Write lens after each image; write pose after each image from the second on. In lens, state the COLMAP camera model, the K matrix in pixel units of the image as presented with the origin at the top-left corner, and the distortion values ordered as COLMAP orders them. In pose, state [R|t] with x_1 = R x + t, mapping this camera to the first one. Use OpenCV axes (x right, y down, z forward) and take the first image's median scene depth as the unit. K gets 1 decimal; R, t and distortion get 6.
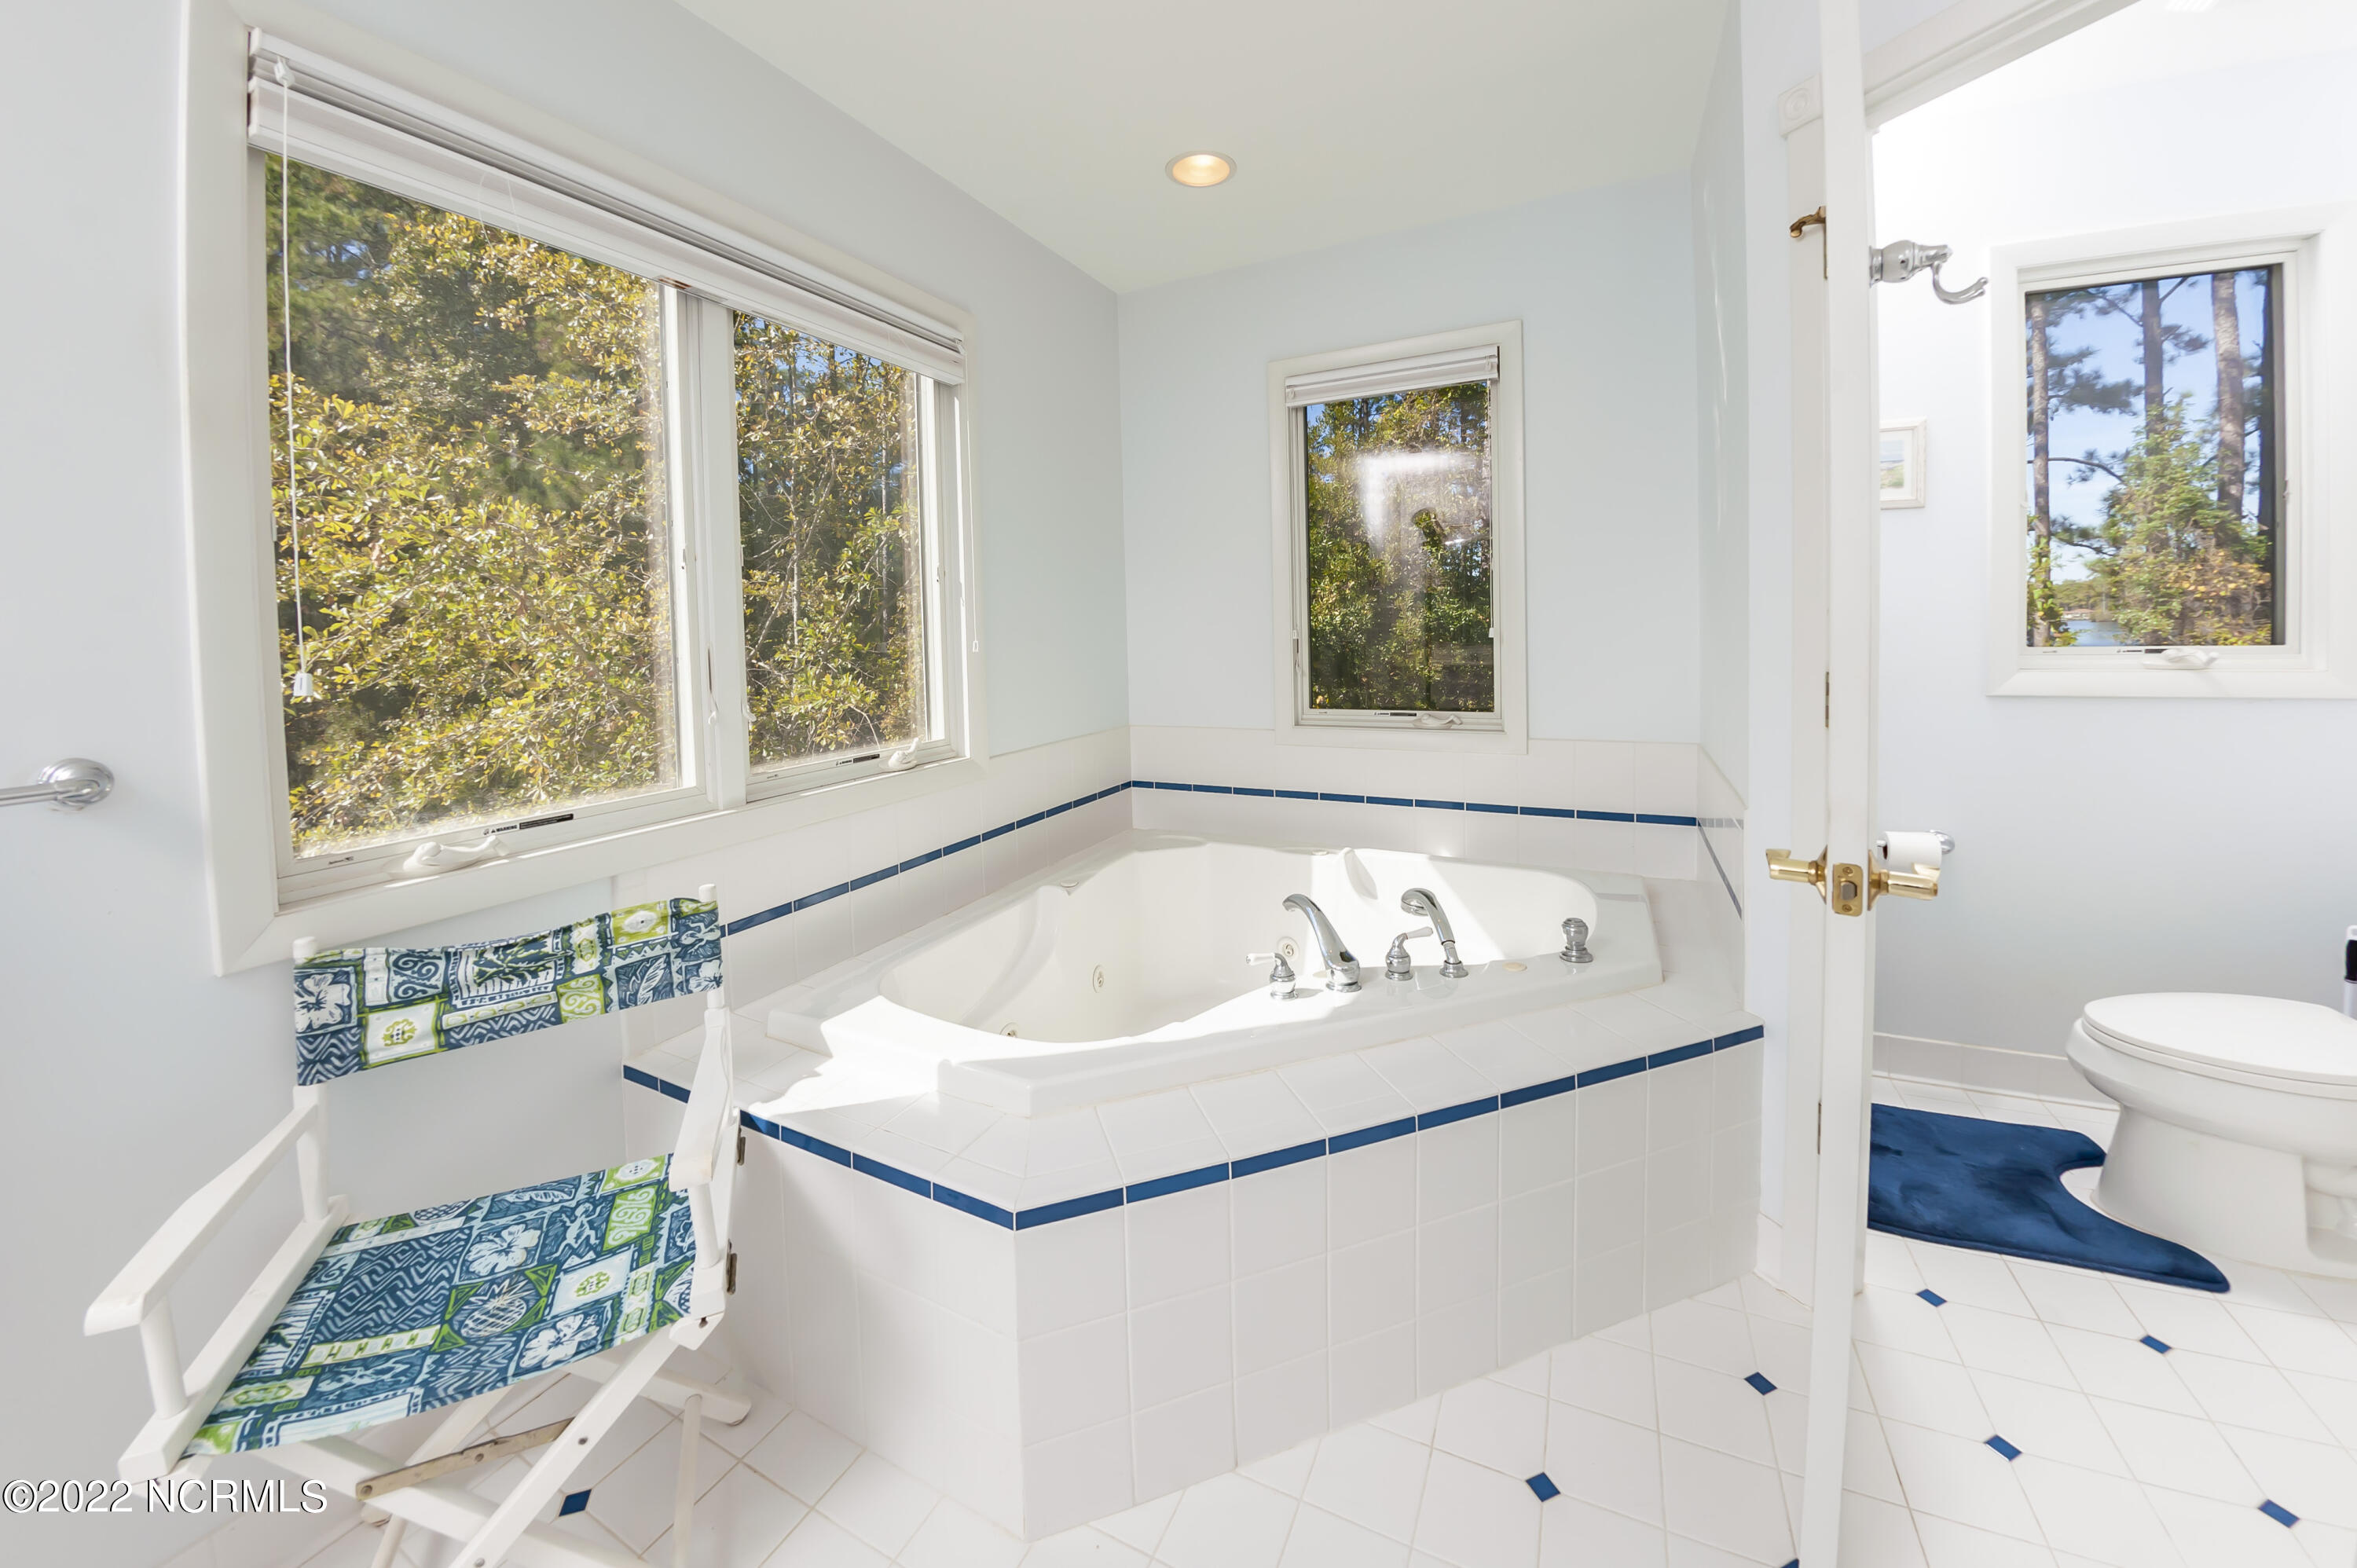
lens RADIAL K [[839.9, 0, 1170.5], [0, 839.9, 670.1], [0, 0, 1]] dist [-0.029294, -0.000276]
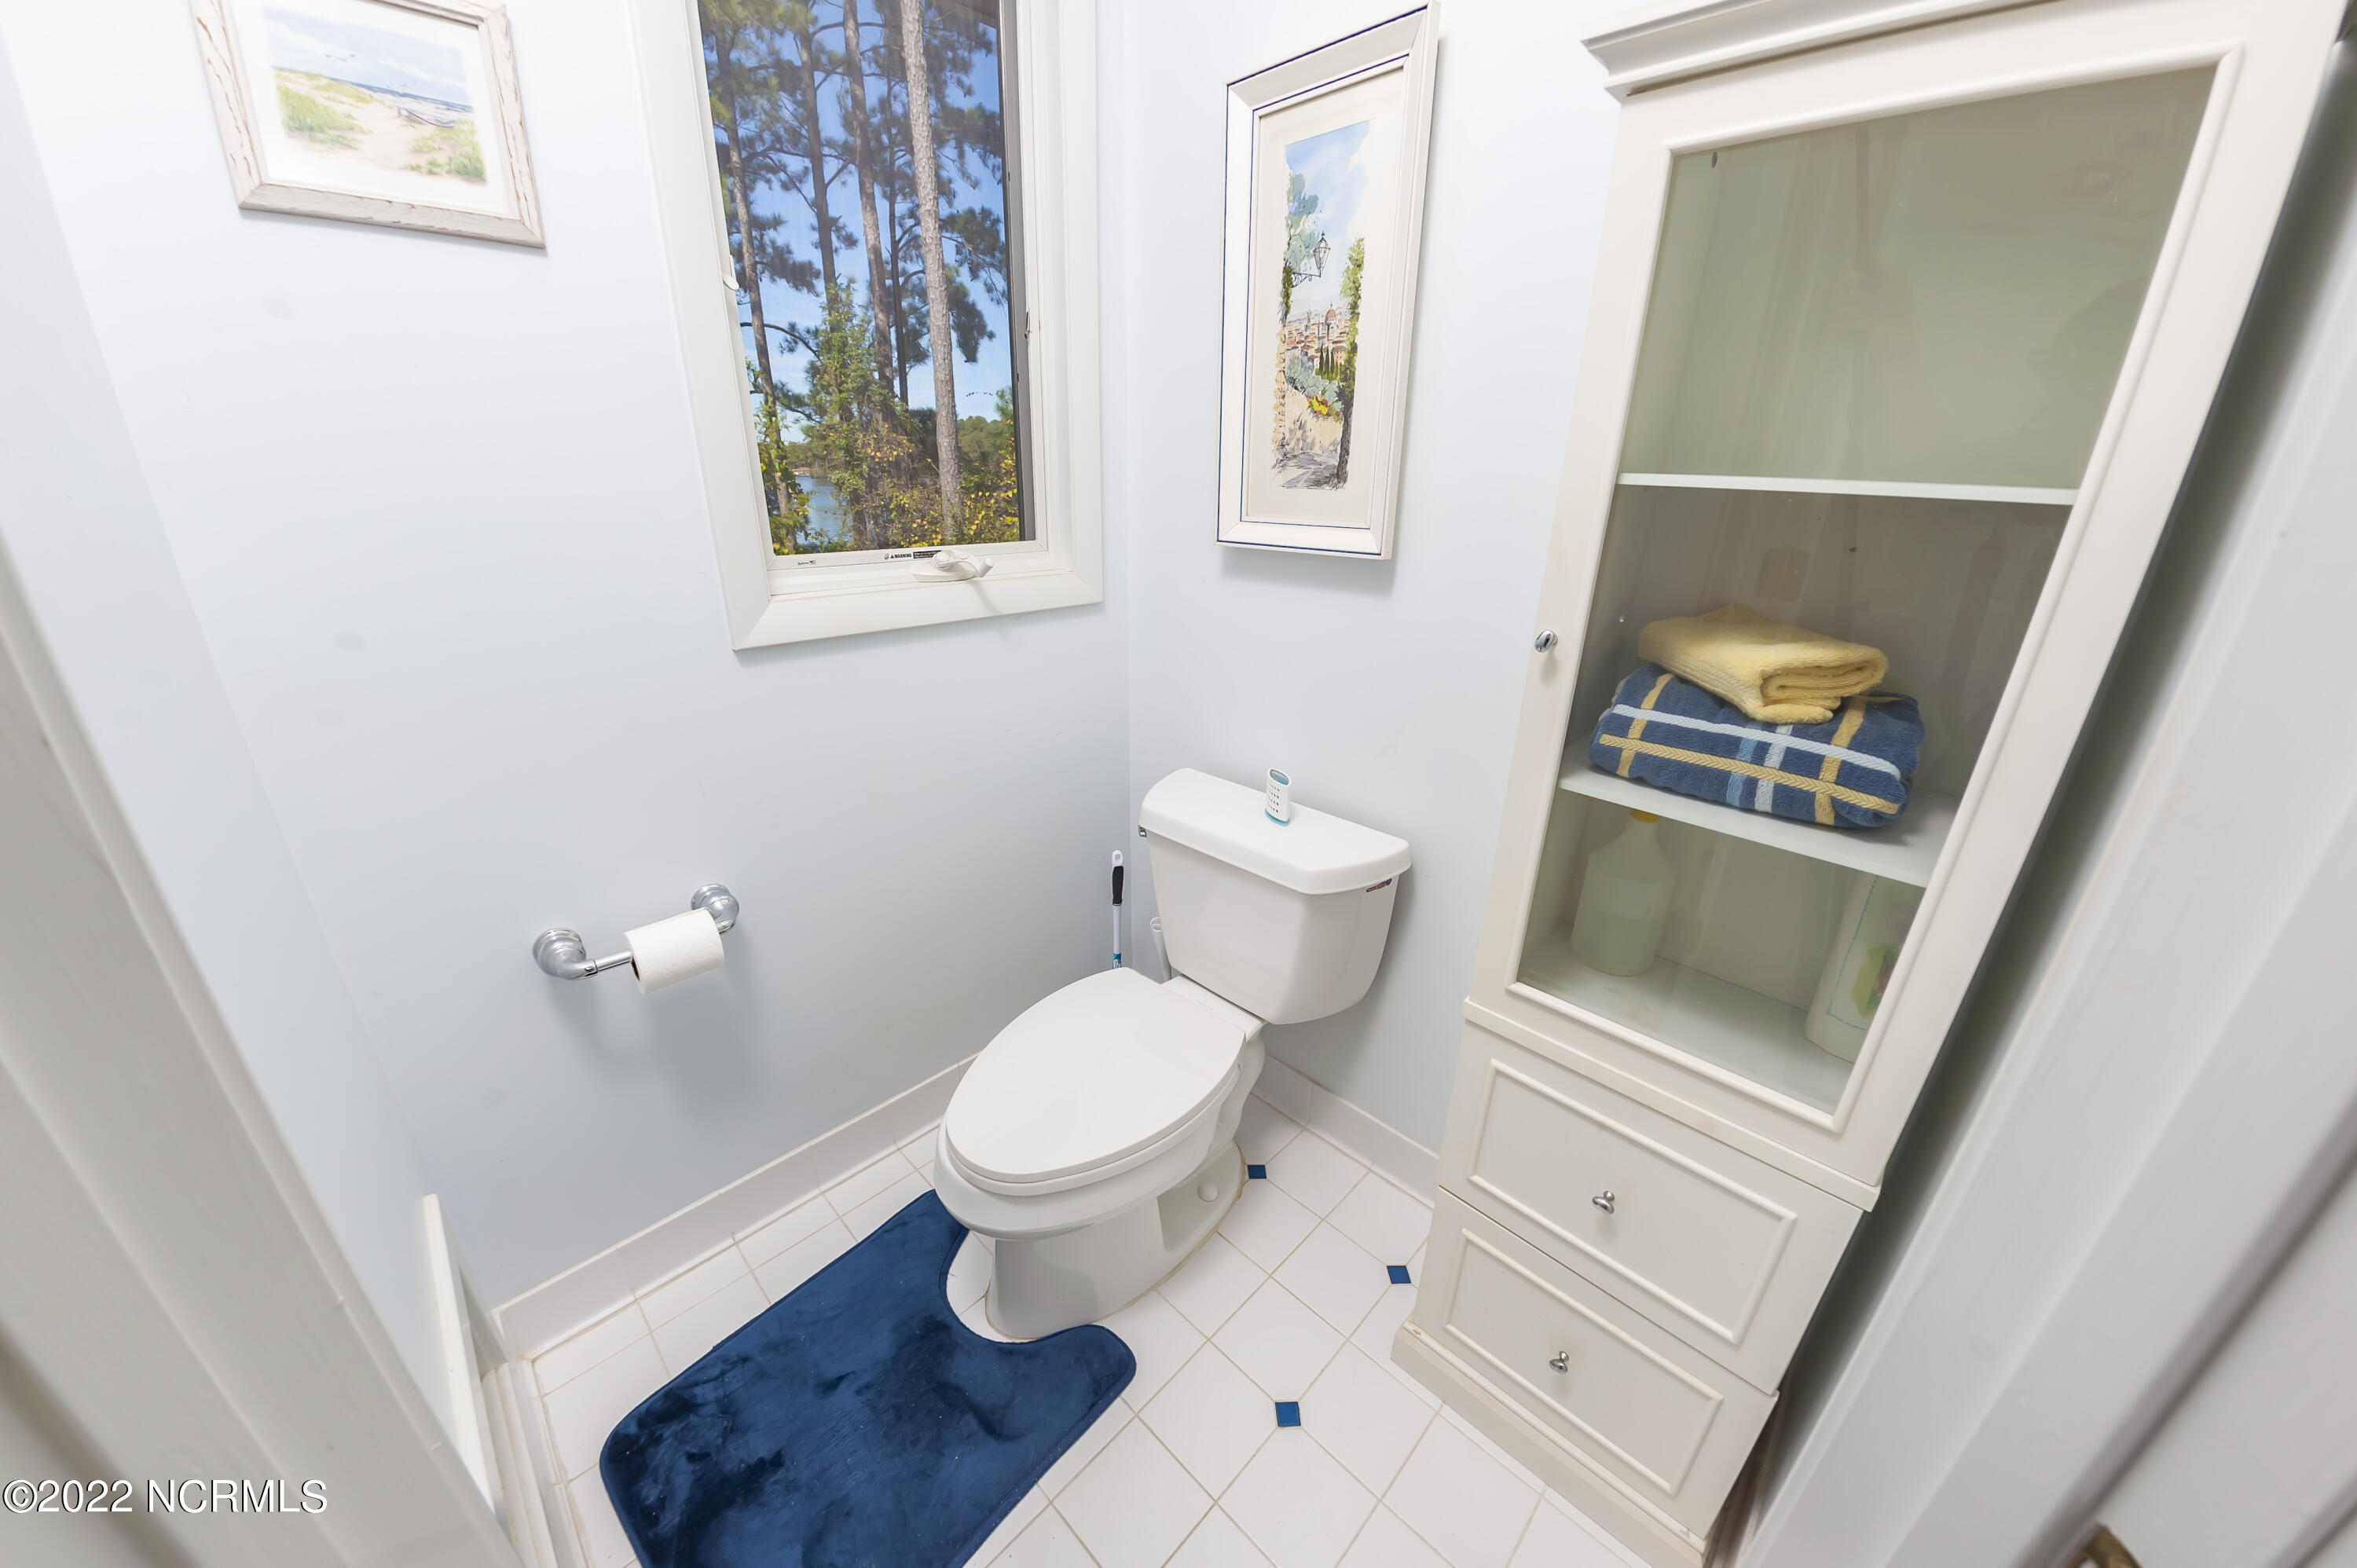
lens RADIAL K [[811.9, 0, 1178.5], [0, 811.9, 784.0], [0, 0, 1]] dist [-0.036480, -0.000082]
pose [[0.309393, -0.314094, 0.897564, 0.106305], [0.017987, 0.945640, 0.324717, -0.010381], [-0.950764, -0.084320, 0.298224, 0.099607]]
